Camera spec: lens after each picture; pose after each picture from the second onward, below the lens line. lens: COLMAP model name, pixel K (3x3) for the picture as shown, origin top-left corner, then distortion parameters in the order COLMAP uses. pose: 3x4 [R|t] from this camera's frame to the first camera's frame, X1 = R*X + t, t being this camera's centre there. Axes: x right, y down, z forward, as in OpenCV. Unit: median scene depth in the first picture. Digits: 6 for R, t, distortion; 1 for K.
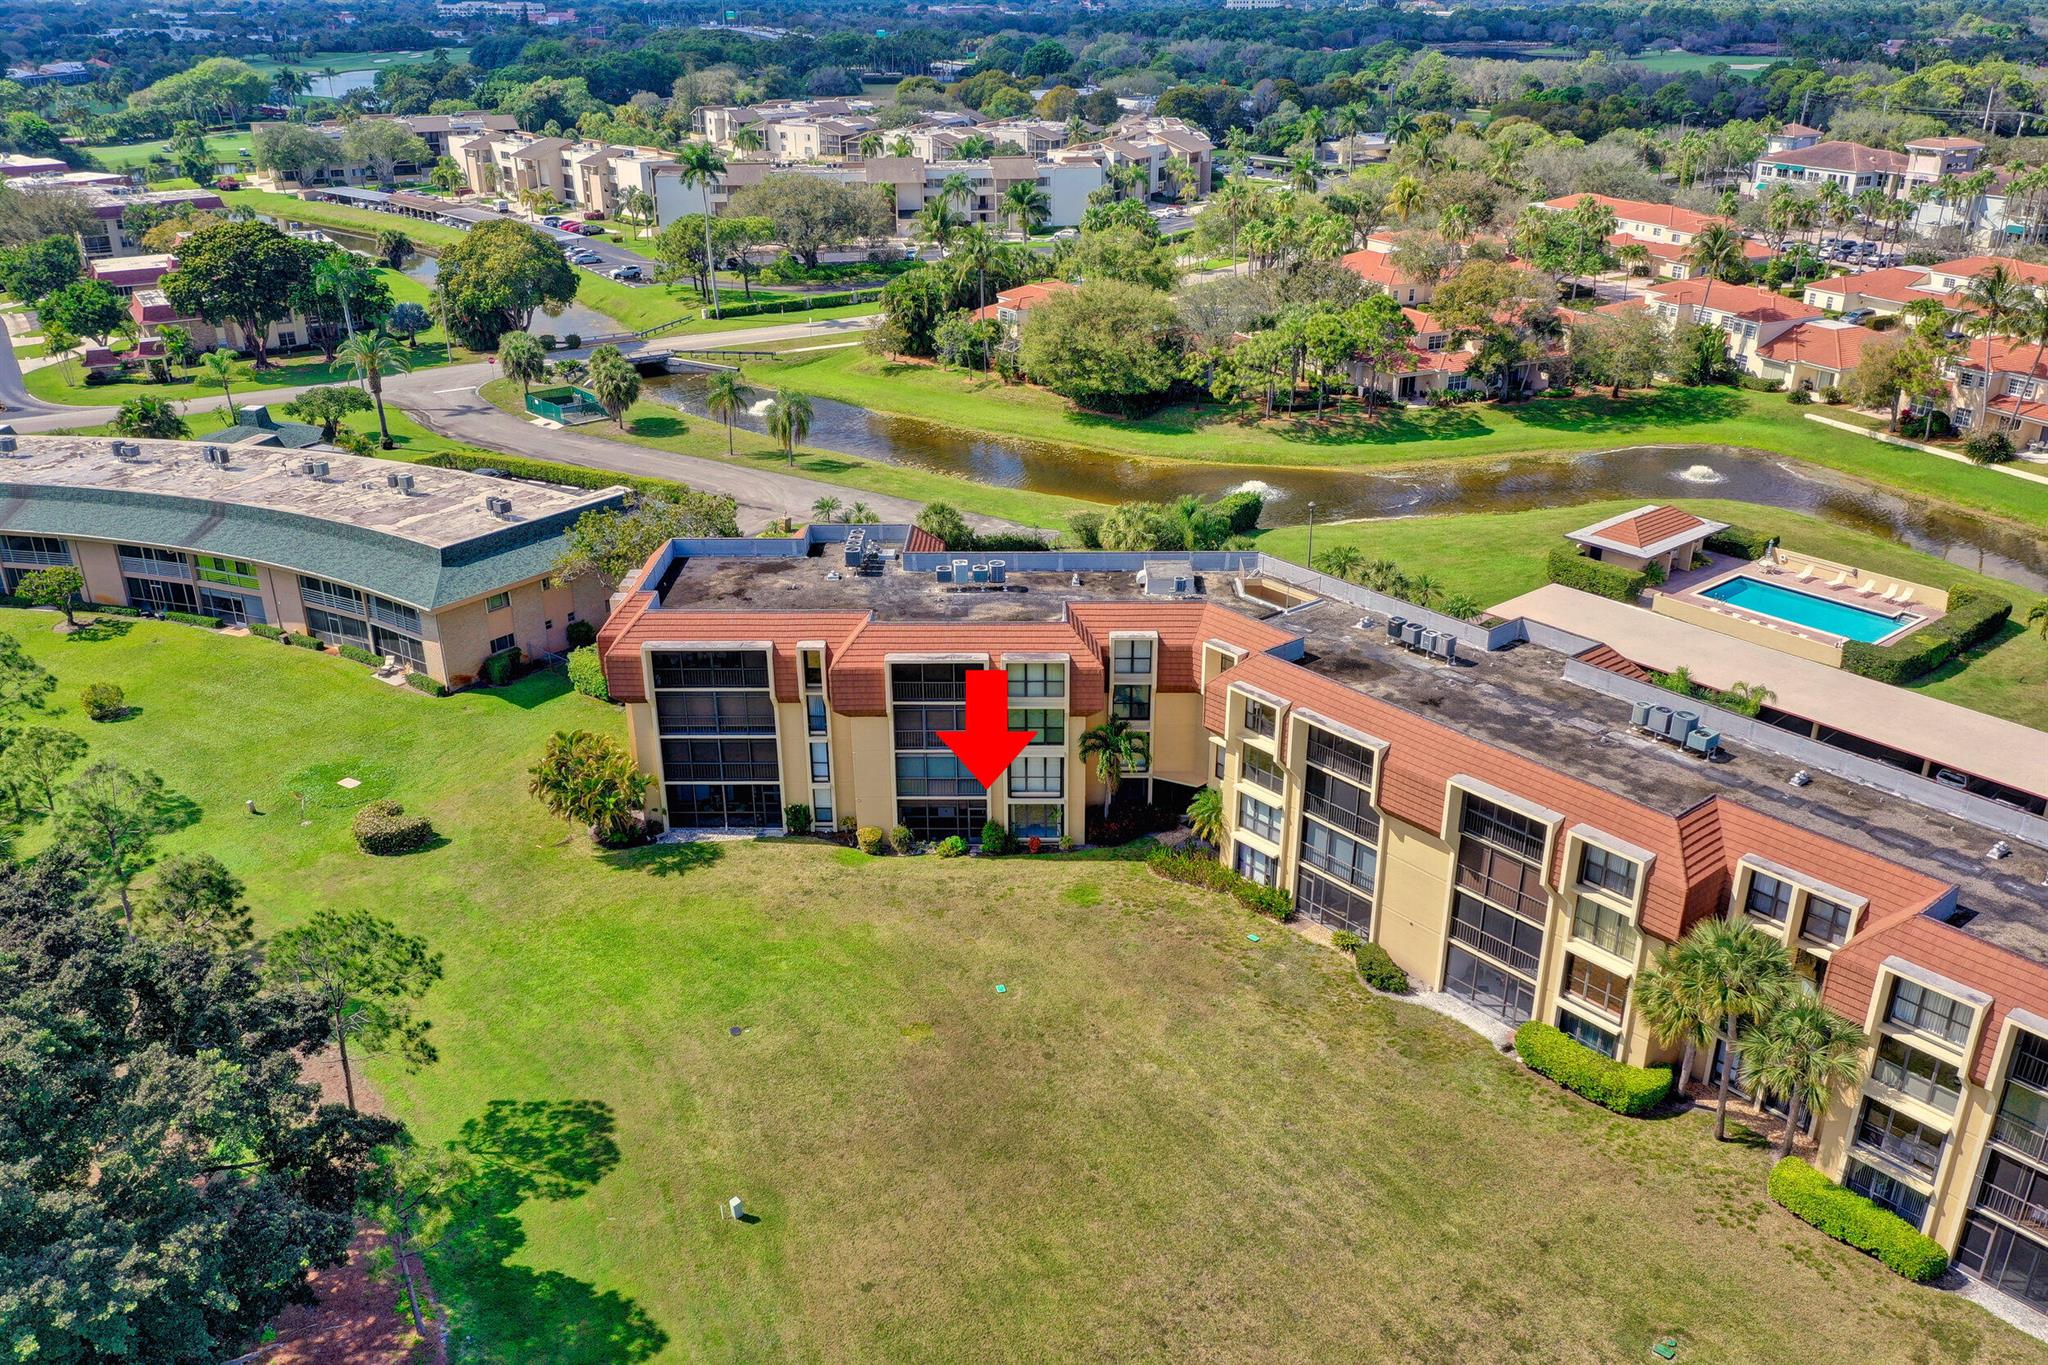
lens RADIAL K [[1616.6, 0, 1030.0], [0, 1616.6, 690.1], [0, 0, 1]] dist [-0.007018, 0.011159]
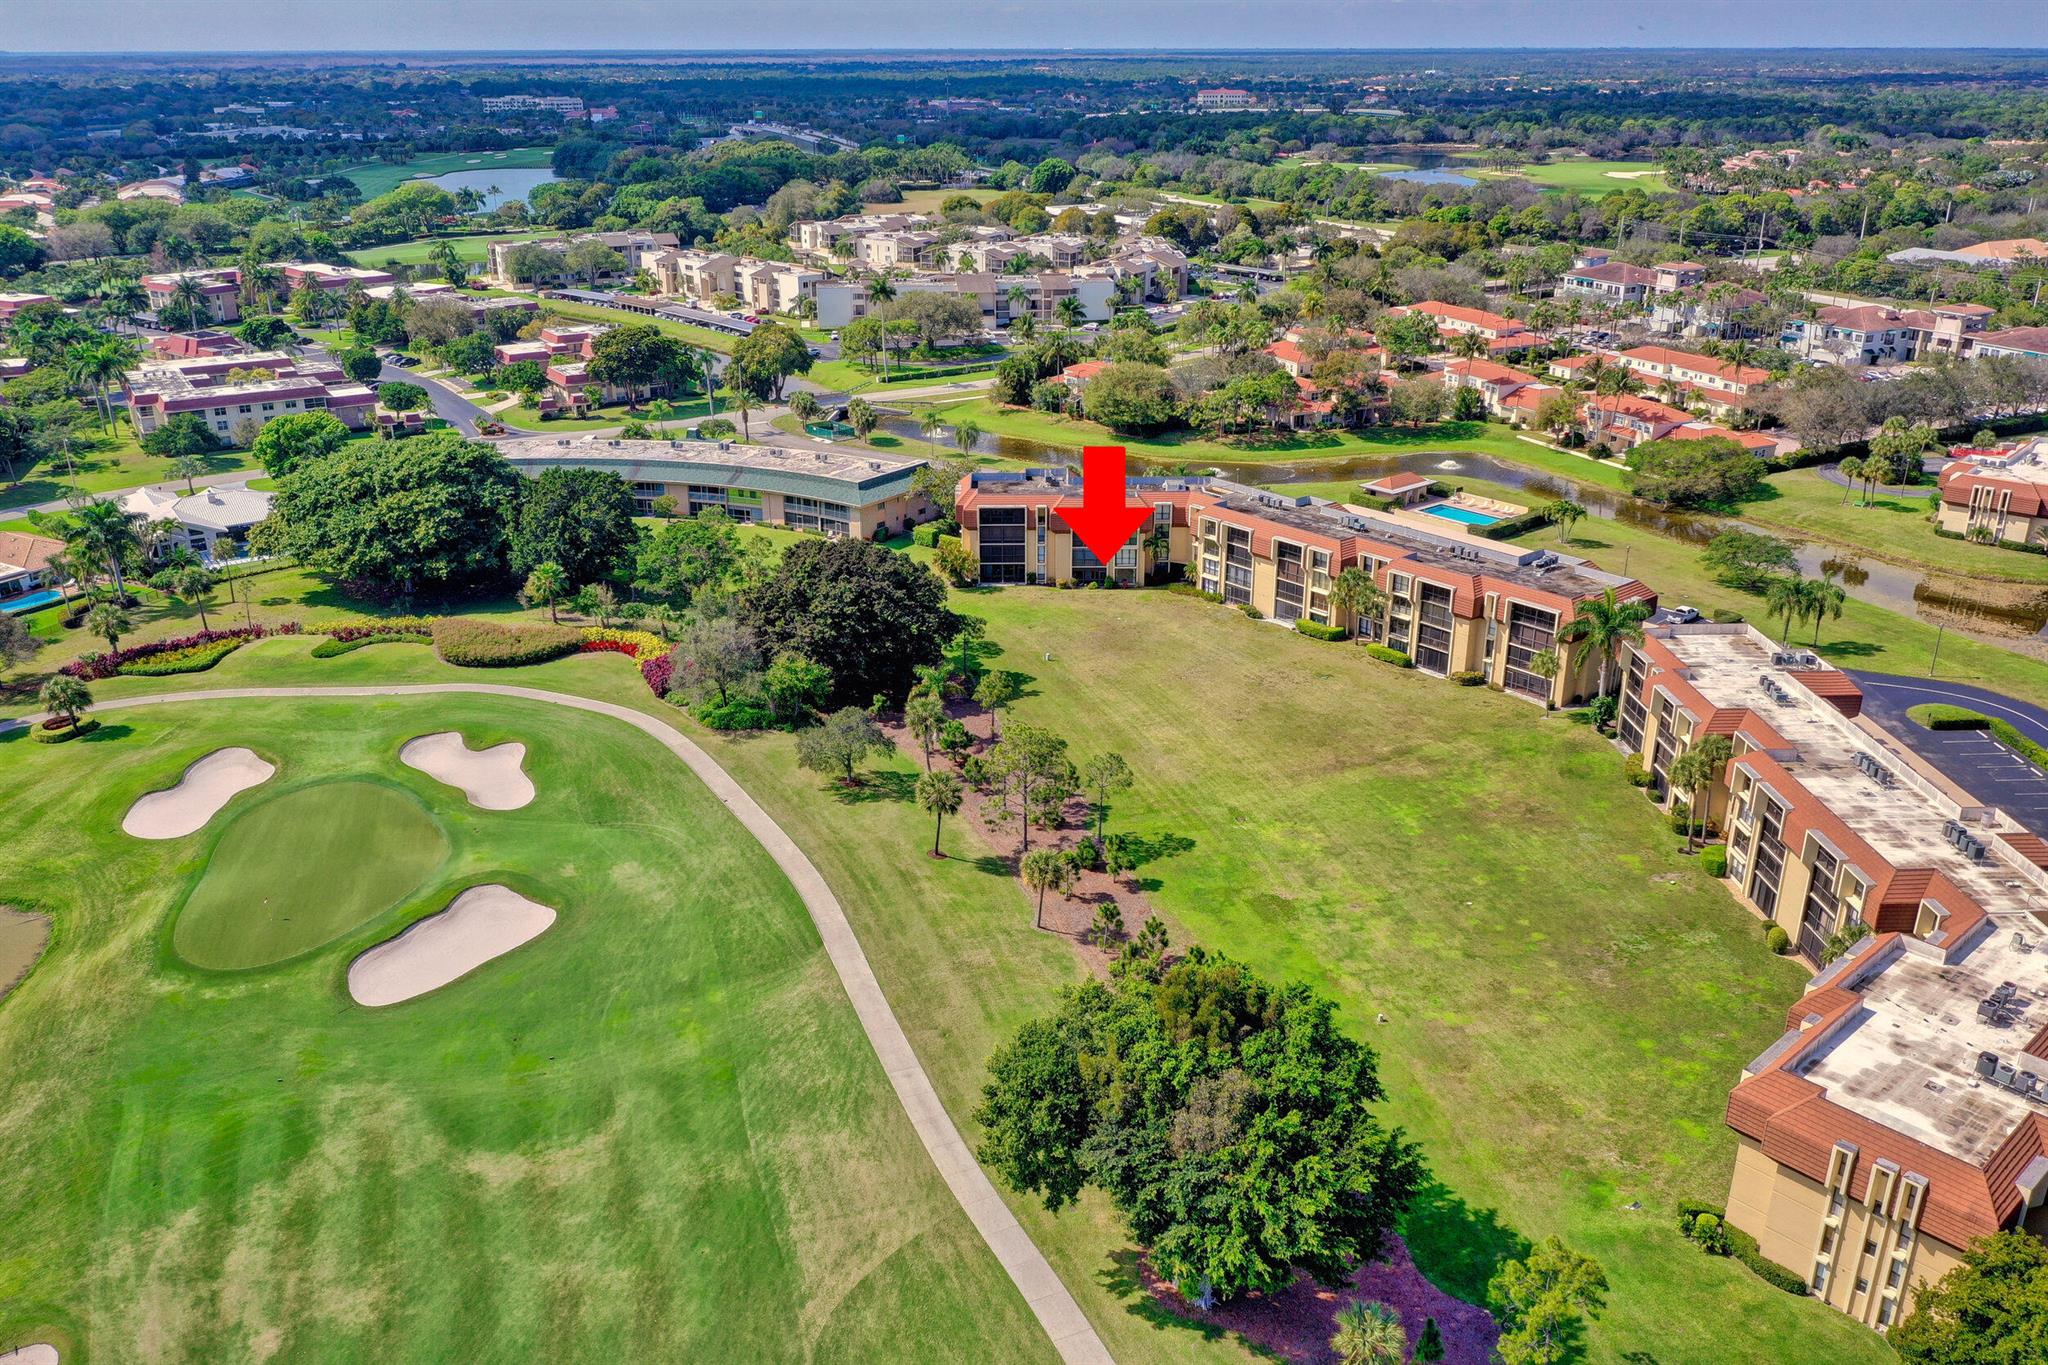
lens RADIAL K [[1627.9, 0, 1024.0], [0, 1627.9, 682.5], [0, 0, 1]] dist [-0.002275, 0.002057]
pose [[0.999925, -0.001449, 0.012140, -0.142816], [0.001966, 0.999087, -0.042674, 0.271342], [-0.012067, 0.042695, 0.999015, -1.196302]]
